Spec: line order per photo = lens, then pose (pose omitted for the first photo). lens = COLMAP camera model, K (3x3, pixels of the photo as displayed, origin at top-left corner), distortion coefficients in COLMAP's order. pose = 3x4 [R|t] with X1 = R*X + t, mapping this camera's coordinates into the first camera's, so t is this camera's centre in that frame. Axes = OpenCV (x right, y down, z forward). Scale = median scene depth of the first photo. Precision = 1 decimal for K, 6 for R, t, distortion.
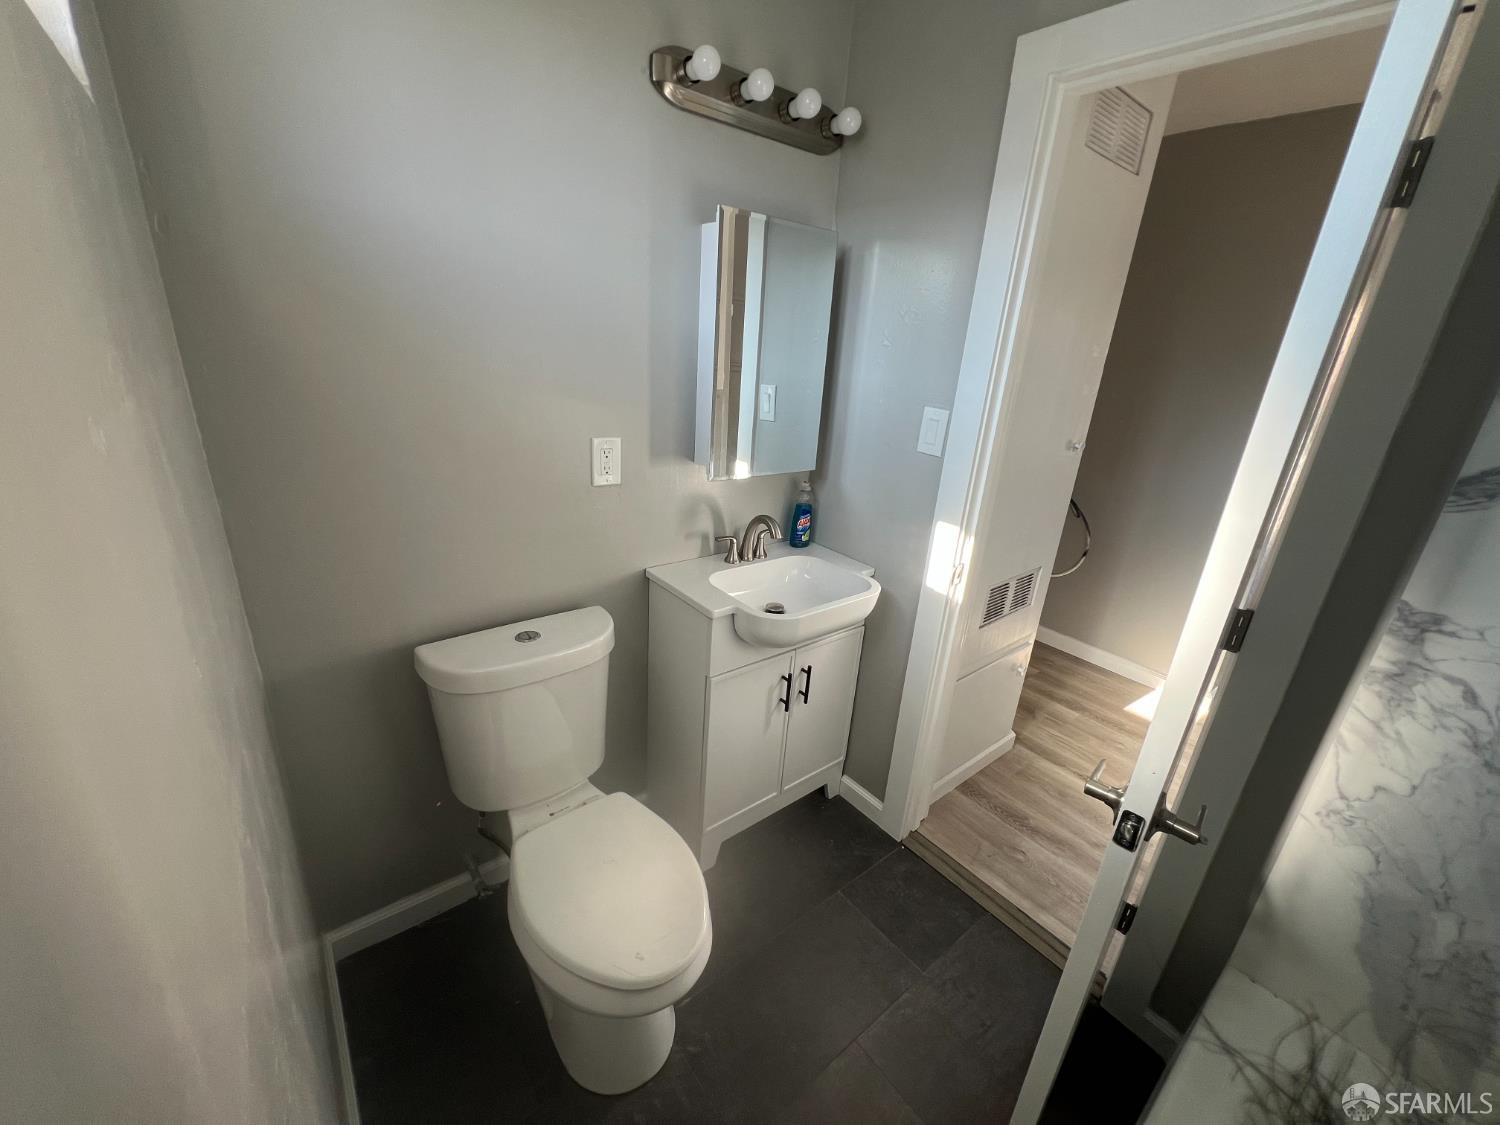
lens RADIAL K [[599.2, 0, 752.0], [0, 599.2, 562.4], [0, 0, 1]] dist [-0.000811, 0.000273]
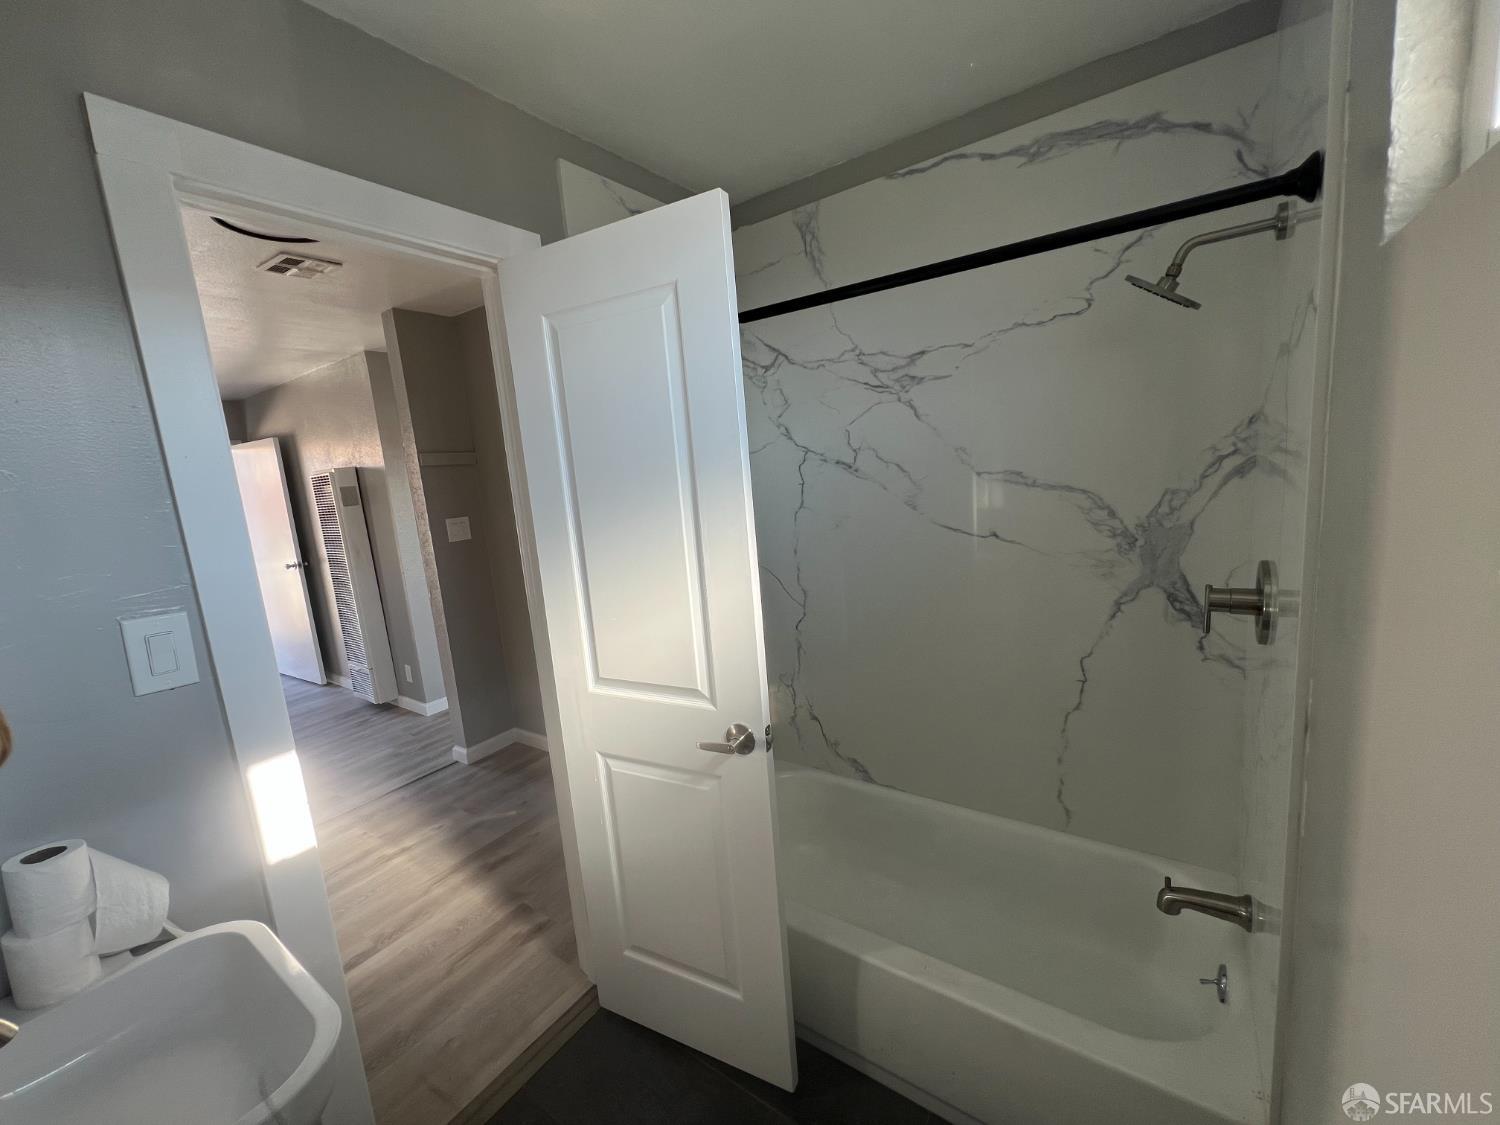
lens RADIAL K [[599.2, 0, 747.4], [0, 599.2, 556.1], [0, 0, 1]] dist [-0.000811, 0.000273]
pose [[-0.287345, -0.190599, 0.938672, -0.388653], [0.391456, 0.871052, 0.296700, -0.237080], [-0.874183, 0.452704, -0.175681, 0.517550]]
